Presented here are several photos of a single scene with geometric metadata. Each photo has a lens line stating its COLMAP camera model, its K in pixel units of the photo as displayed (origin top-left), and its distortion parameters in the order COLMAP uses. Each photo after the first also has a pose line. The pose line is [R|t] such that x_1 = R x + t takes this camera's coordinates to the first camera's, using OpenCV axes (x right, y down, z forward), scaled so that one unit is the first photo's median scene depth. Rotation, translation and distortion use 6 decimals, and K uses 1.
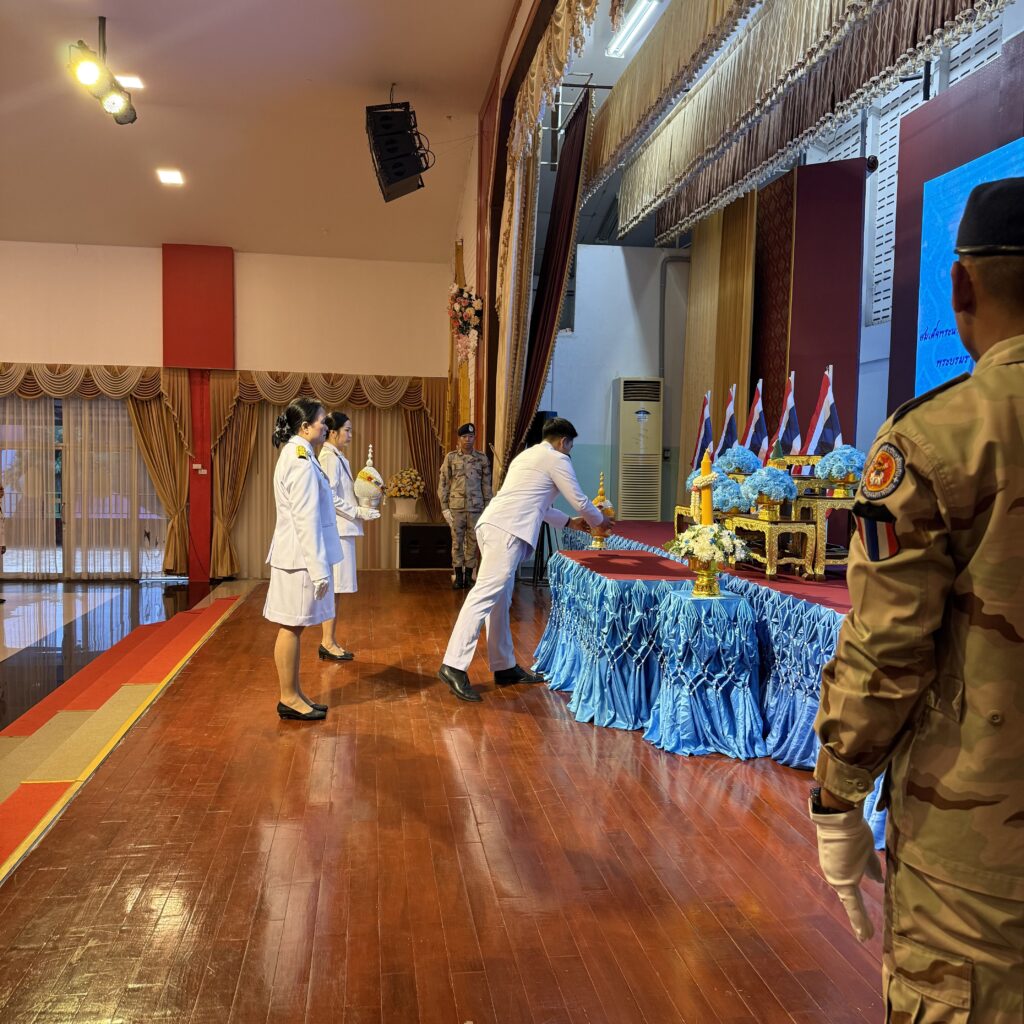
lens RADIAL K [[962.8, 0, 498.2], [0, 962.8, 510.5], [0, 0, 1]] dist [0.063192, 0.000000]
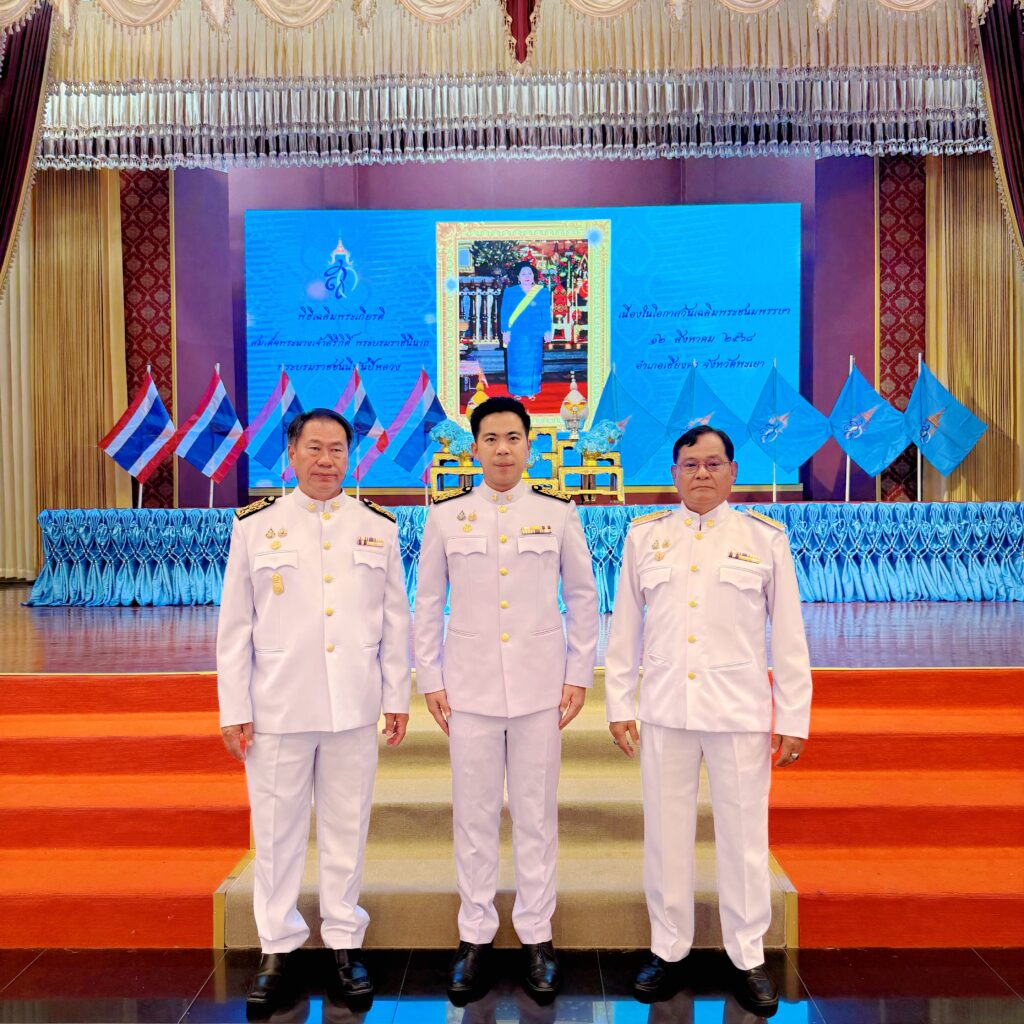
lens RADIAL K [[962.8, 0, 499.5], [0, 962.8, 522.2], [0, 0, 1]] dist [0.063192, 0.000000]
pose [[0.166244, -0.040366, 0.985258, -0.848813], [0.063165, 0.997546, 0.030212, 0.026486], [-0.984060, 0.057211, 0.168385, 0.651588]]
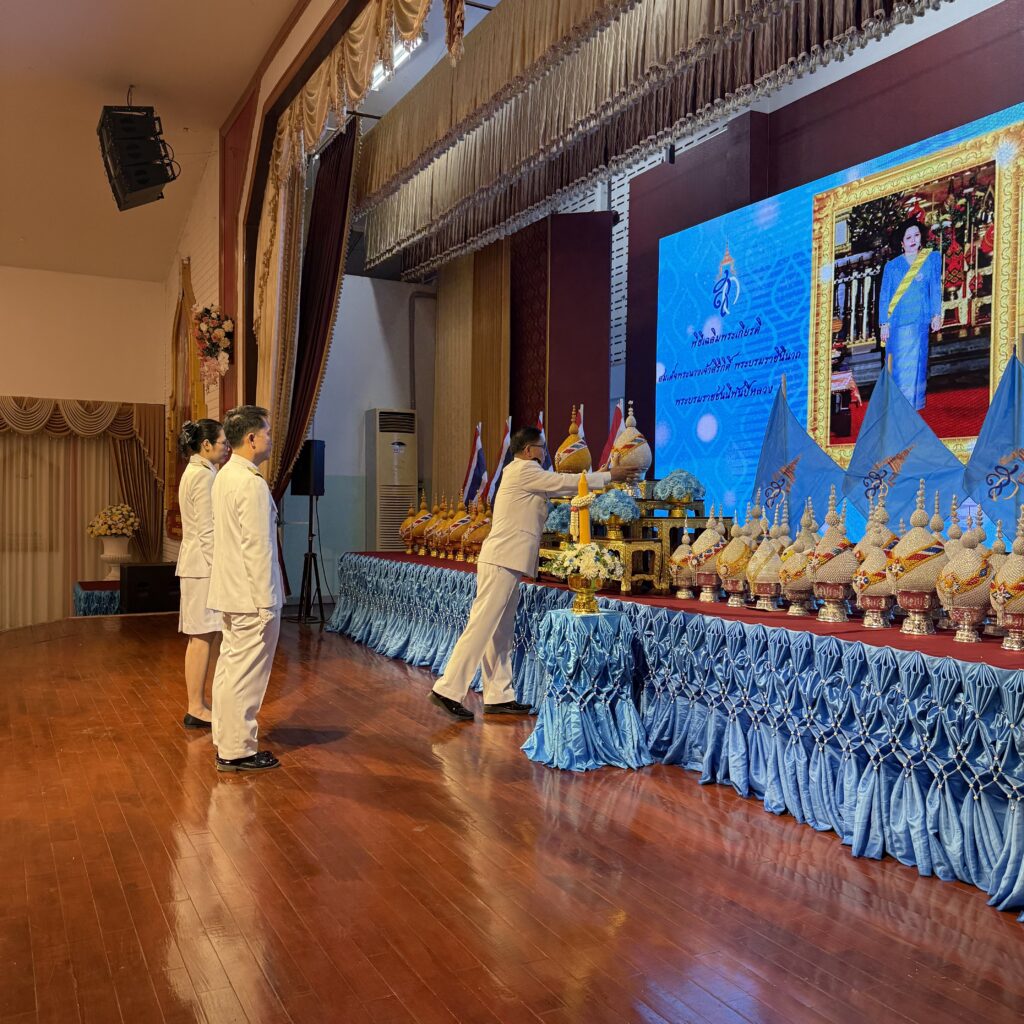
lens RADIAL K [[962.8, 0, 506.2], [0, 962.8, 512.4], [0, 0, 1]] dist [0.063192, 0.000000]
pose [[0.939545, -0.012007, 0.342215, -0.136538], [0.024966, 0.999127, -0.033489, 0.008884], [-0.341514, 0.040008, 0.939025, 0.041084]]
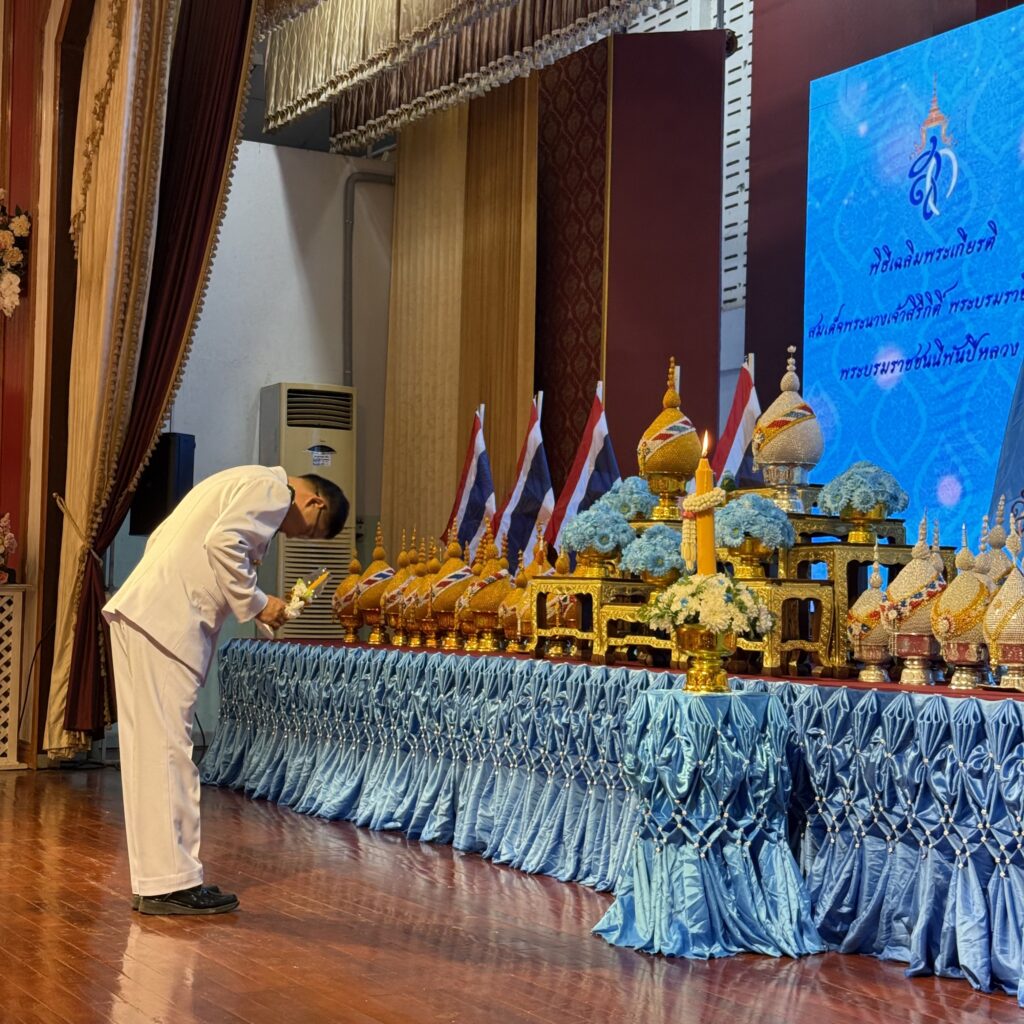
lens RADIAL K [[1917.9, 0, 486.2], [0, 1917.9, 516.8], [0, 0, 1]] dist [0.081919, 0.000000]
pose [[0.937844, 0.021103, 0.346414, -0.209405], [0.011695, 0.995661, -0.092316, 0.055979], [-0.346859, 0.090629, 0.933528, -0.045473]]
